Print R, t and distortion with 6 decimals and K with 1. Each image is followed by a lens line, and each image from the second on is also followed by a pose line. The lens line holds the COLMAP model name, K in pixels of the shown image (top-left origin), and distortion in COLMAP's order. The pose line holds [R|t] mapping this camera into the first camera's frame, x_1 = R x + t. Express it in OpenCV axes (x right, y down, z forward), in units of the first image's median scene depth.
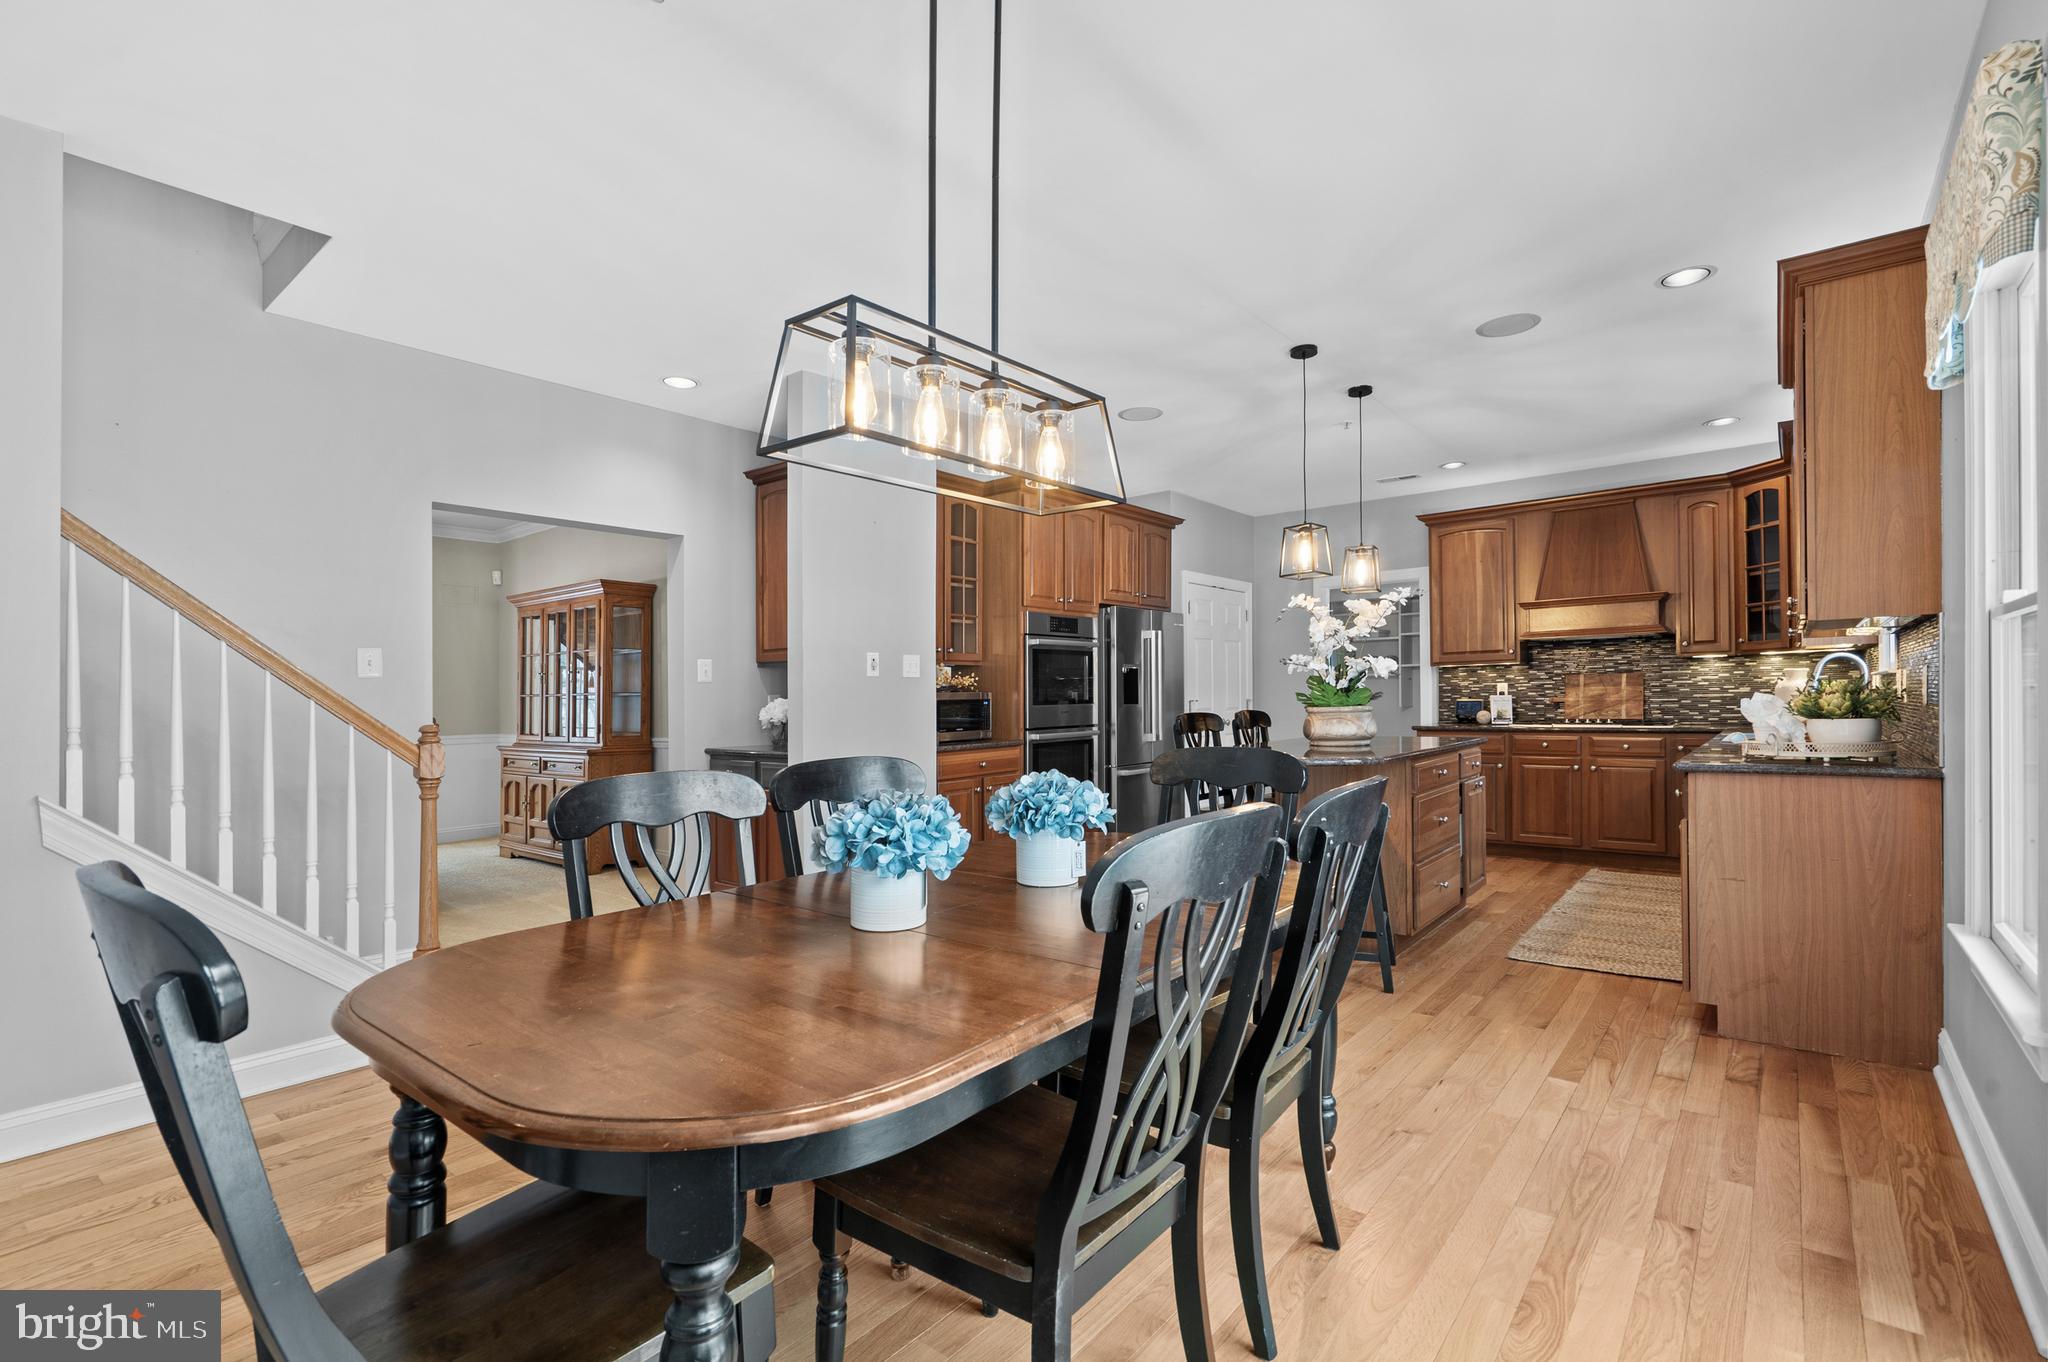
lens RADIAL K [[931.3, 0, 1019.4], [0, 931.3, 697.6], [0, 0, 1]] dist [-0.005661, 0.002570]
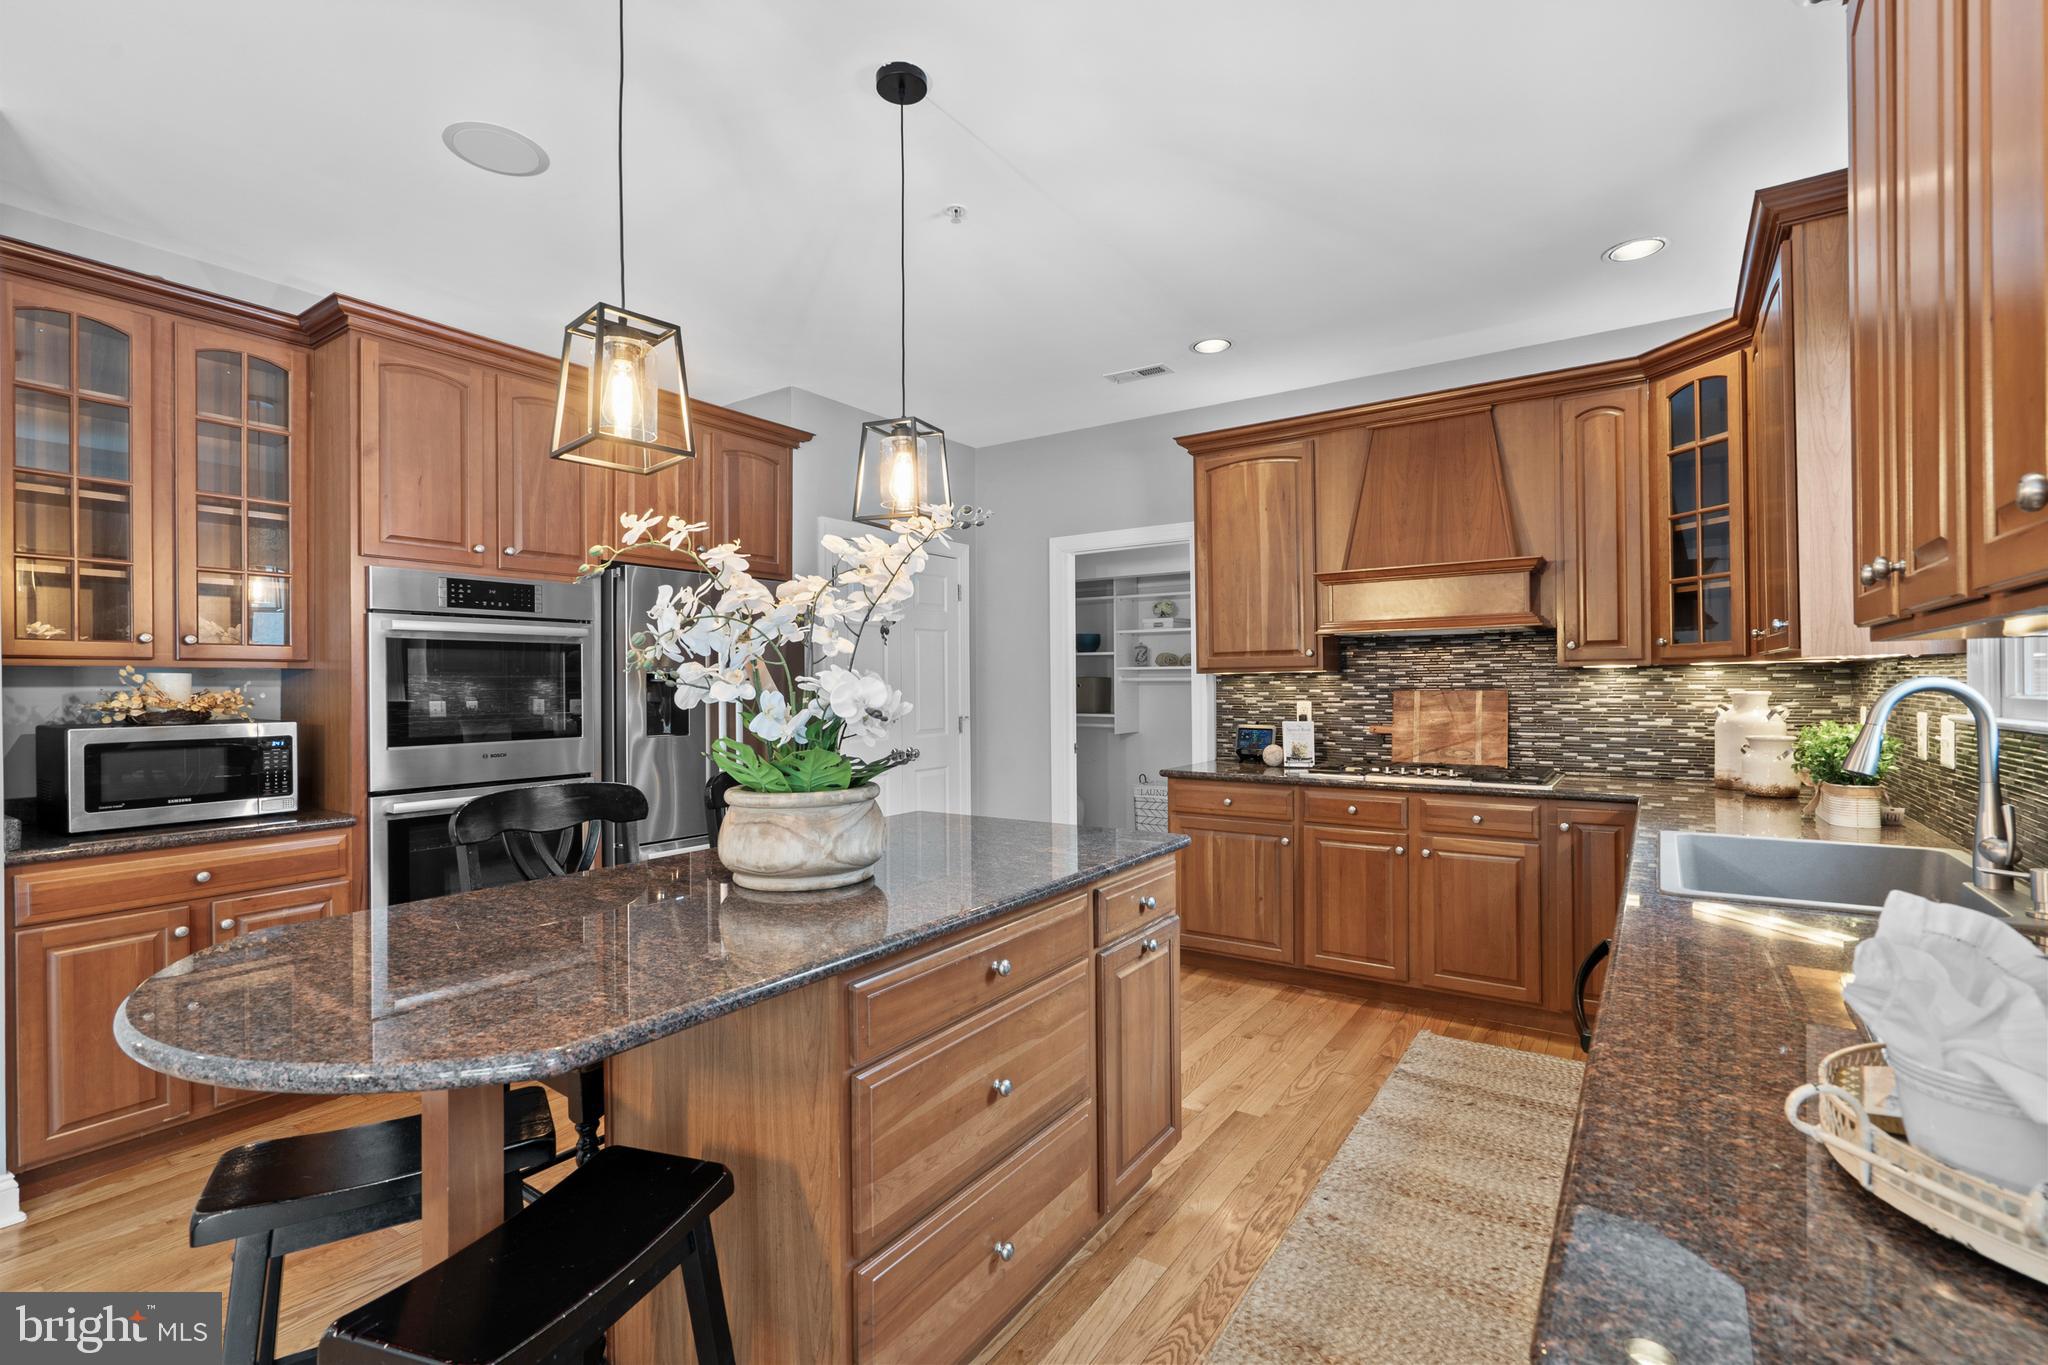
lens RADIAL K [[931.3, 0, 1029.9], [0, 931.3, 669.6], [0, 0, 1]] dist [-0.005661, 0.002570]
pose [[0.995246, 0.011214, 0.096748, 0.295038], [-0.009689, 0.999821, -0.016226, -0.027809], [-0.096913, 0.015212, 0.995177, 0.415009]]
